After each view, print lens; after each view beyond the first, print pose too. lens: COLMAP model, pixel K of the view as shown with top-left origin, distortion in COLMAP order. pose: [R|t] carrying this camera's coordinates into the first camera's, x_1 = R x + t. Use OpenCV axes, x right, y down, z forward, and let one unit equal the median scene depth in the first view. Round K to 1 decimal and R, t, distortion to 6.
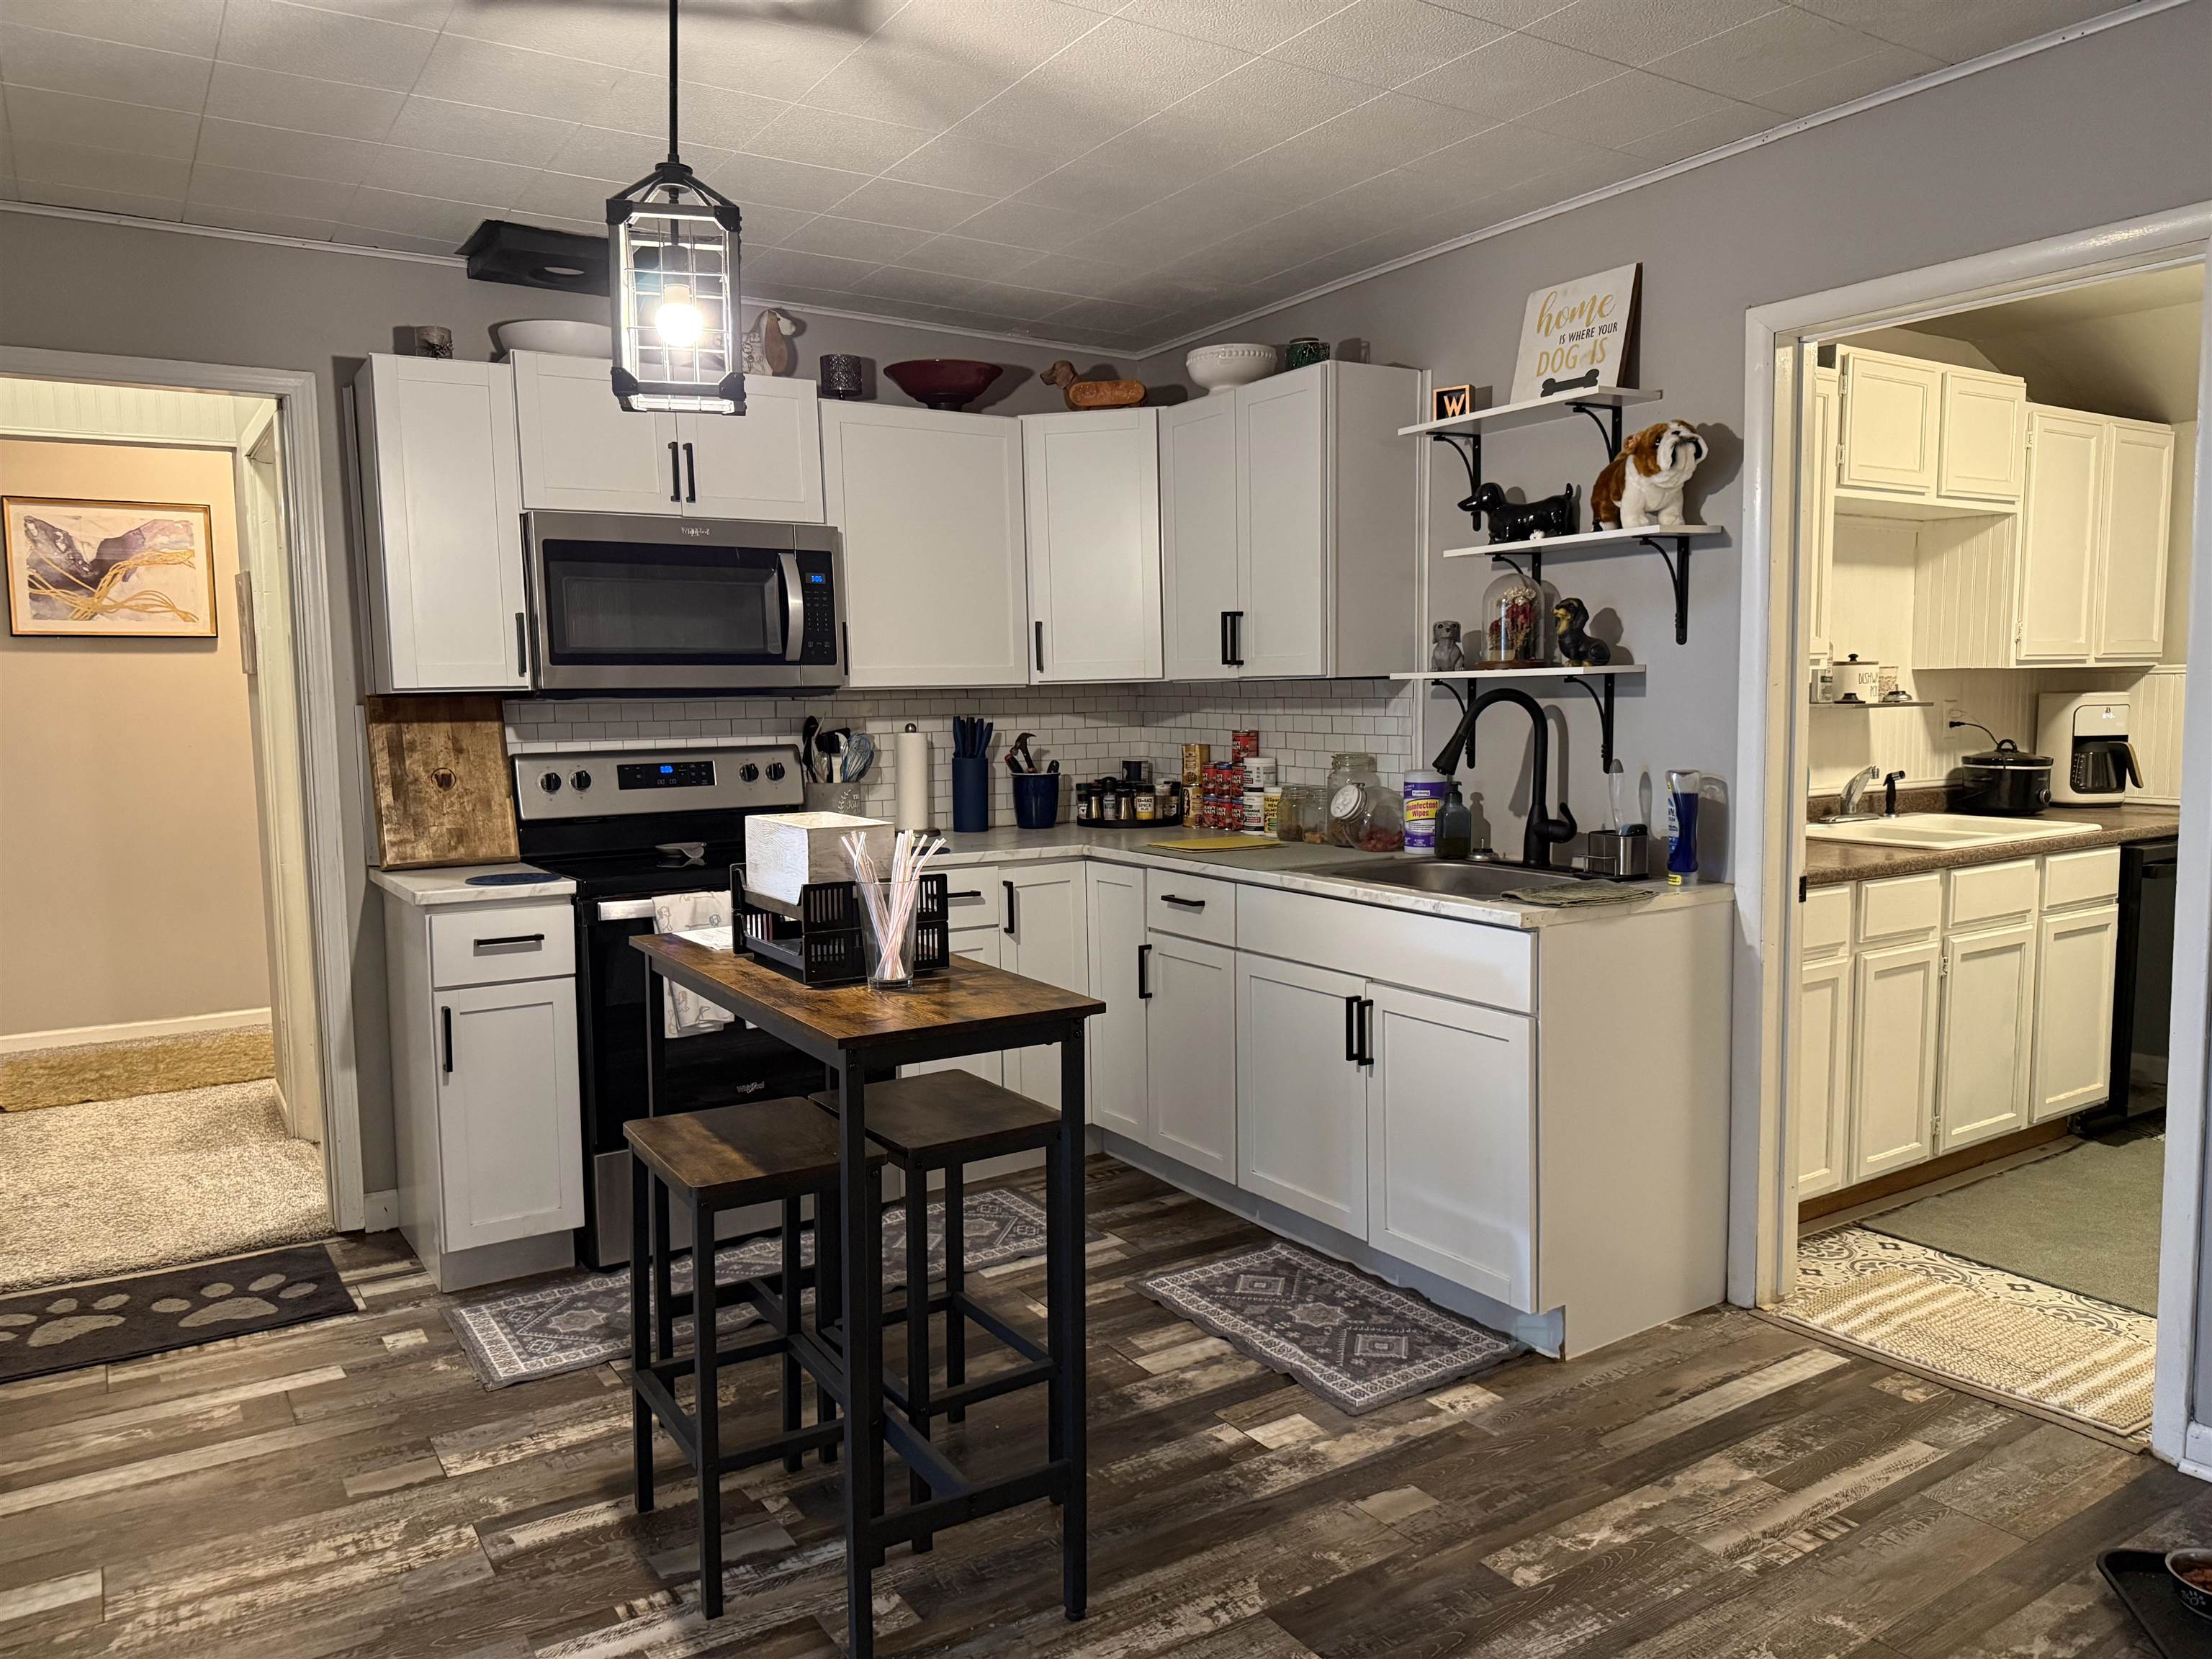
lens RADIAL K [[1553.5, 0, 1108.8], [0, 1553.5, 826.7], [0, 0, 1]] dist [0.088567, -0.119291]
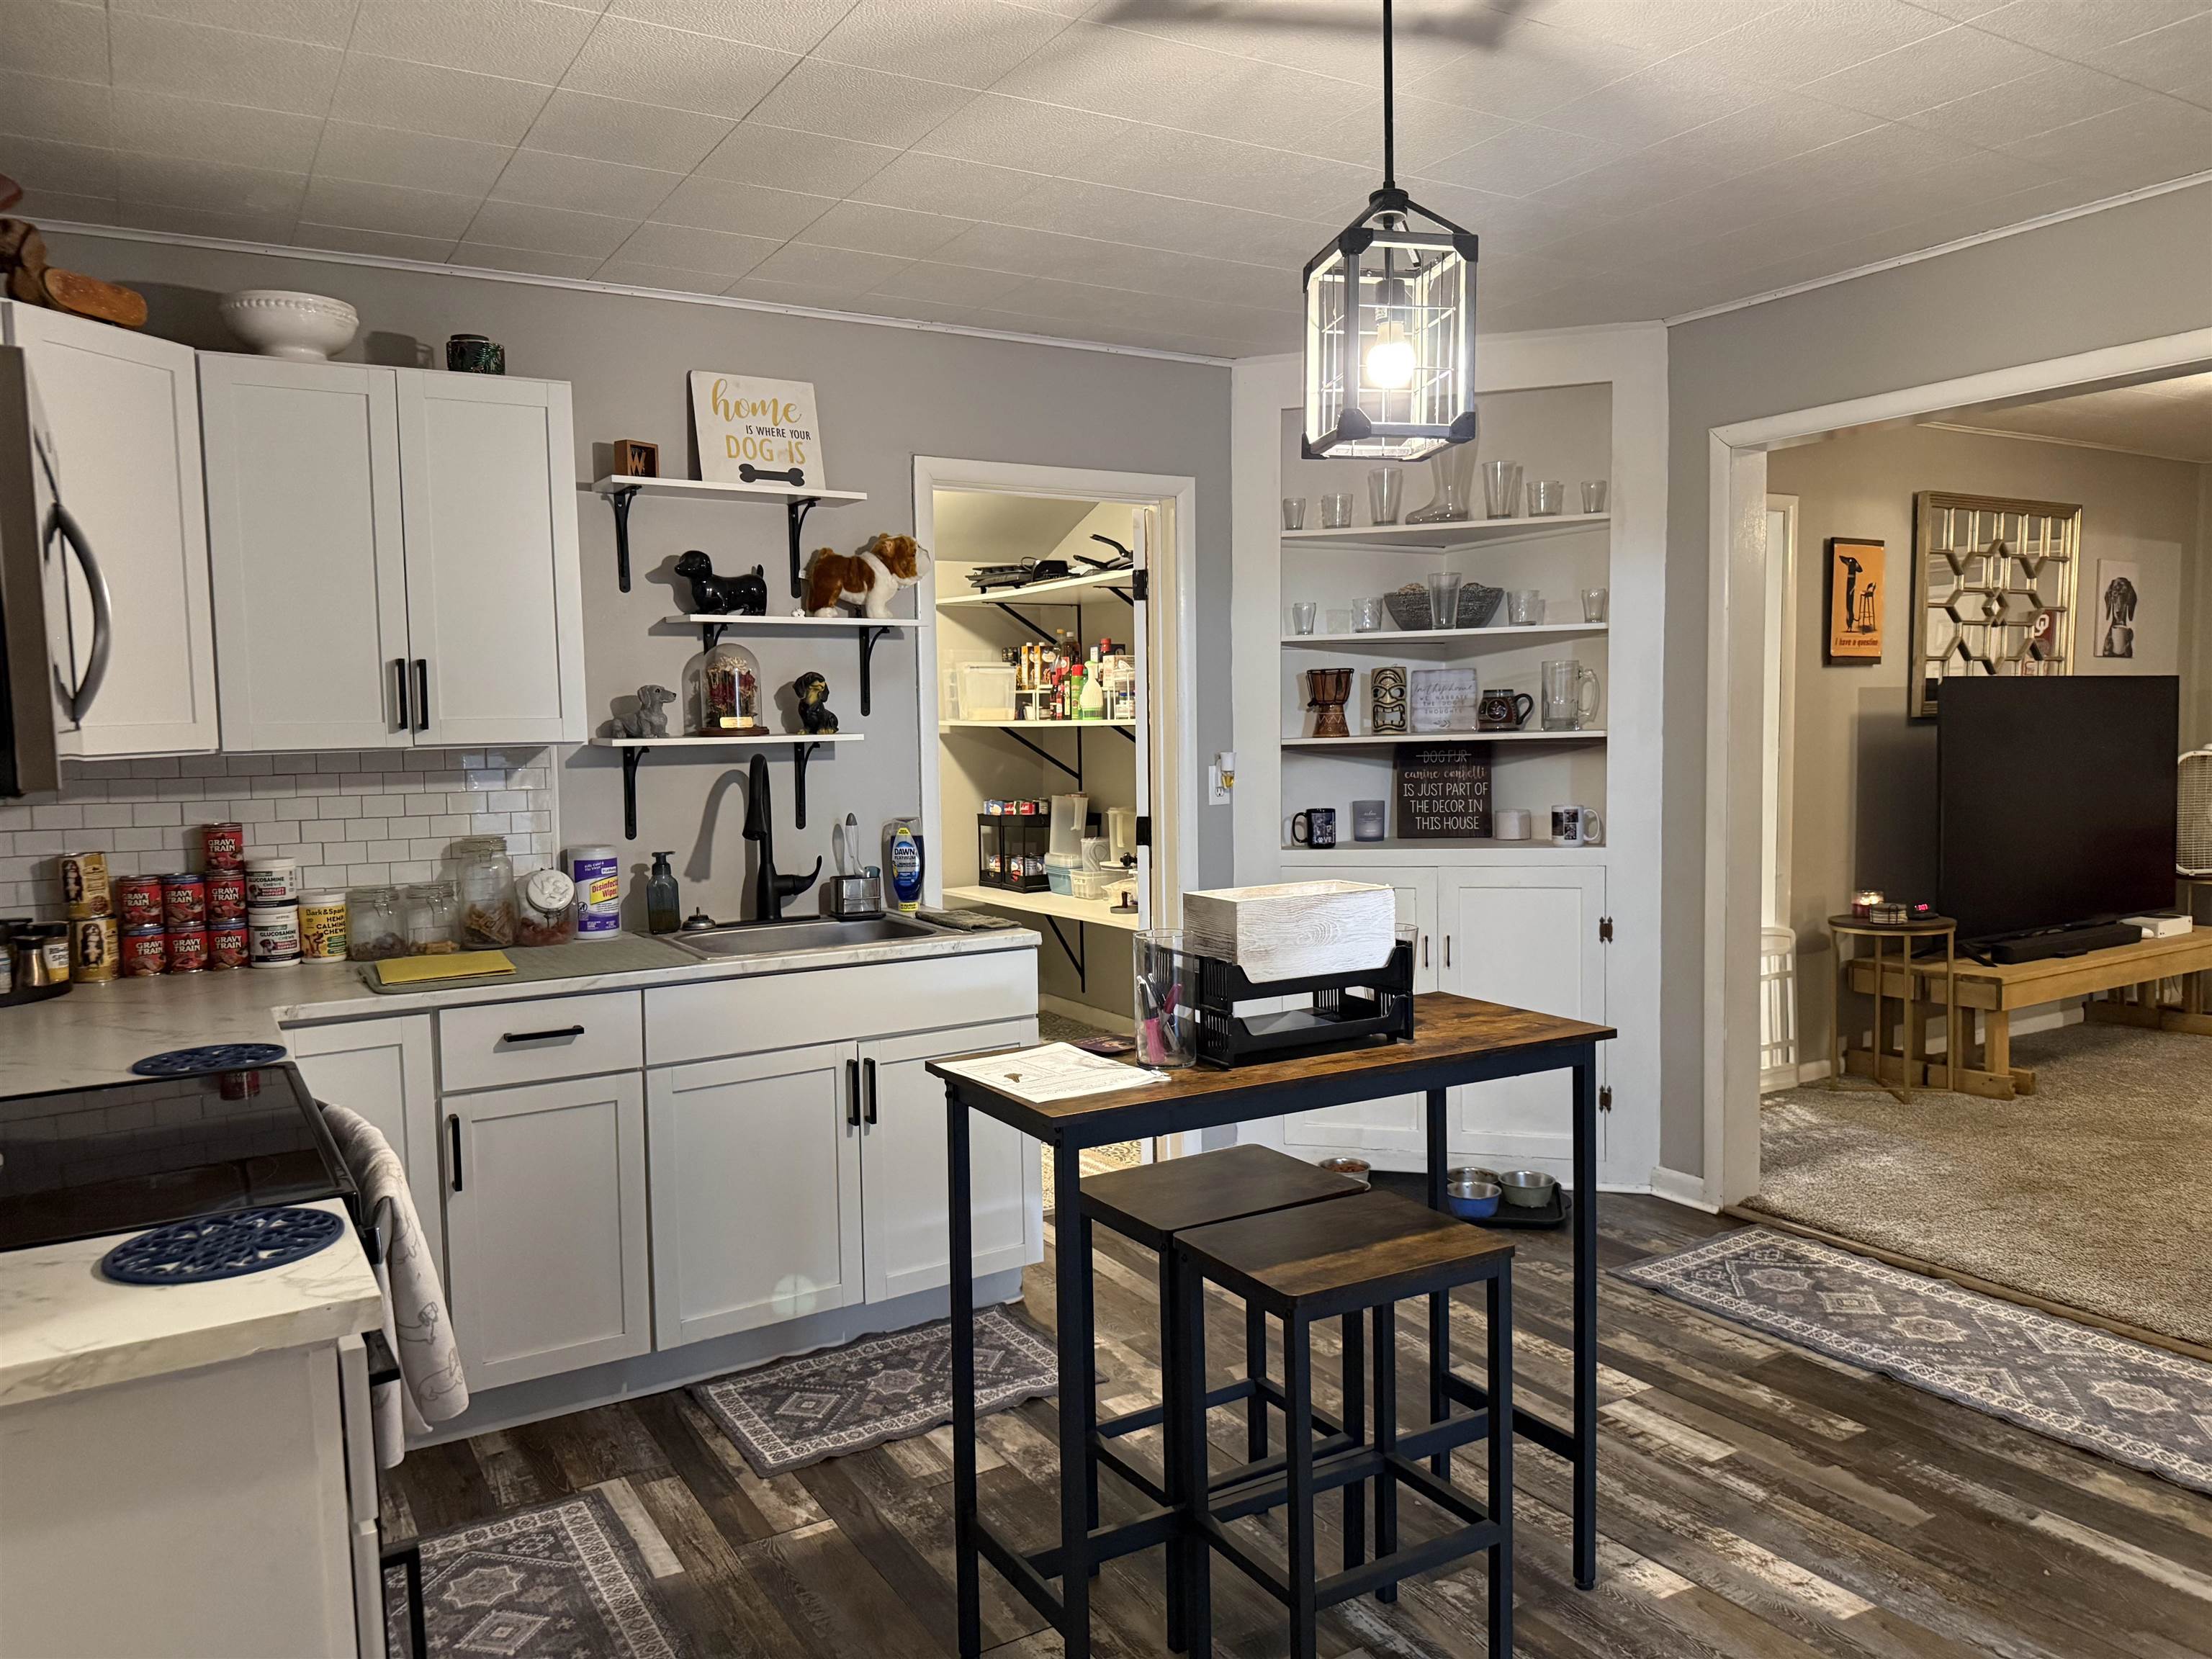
lens RADIAL K [[1553.5, 0, 1108.8], [0, 1553.5, 826.7], [0, 0, 1]] dist [0.088567, -0.119291]
pose [[0.024405, -0.057651, 0.998038, -0.772790], [0.106053, 0.992852, 0.054758, -0.072227], [-0.994061, 0.104509, 0.030344, 0.738090]]
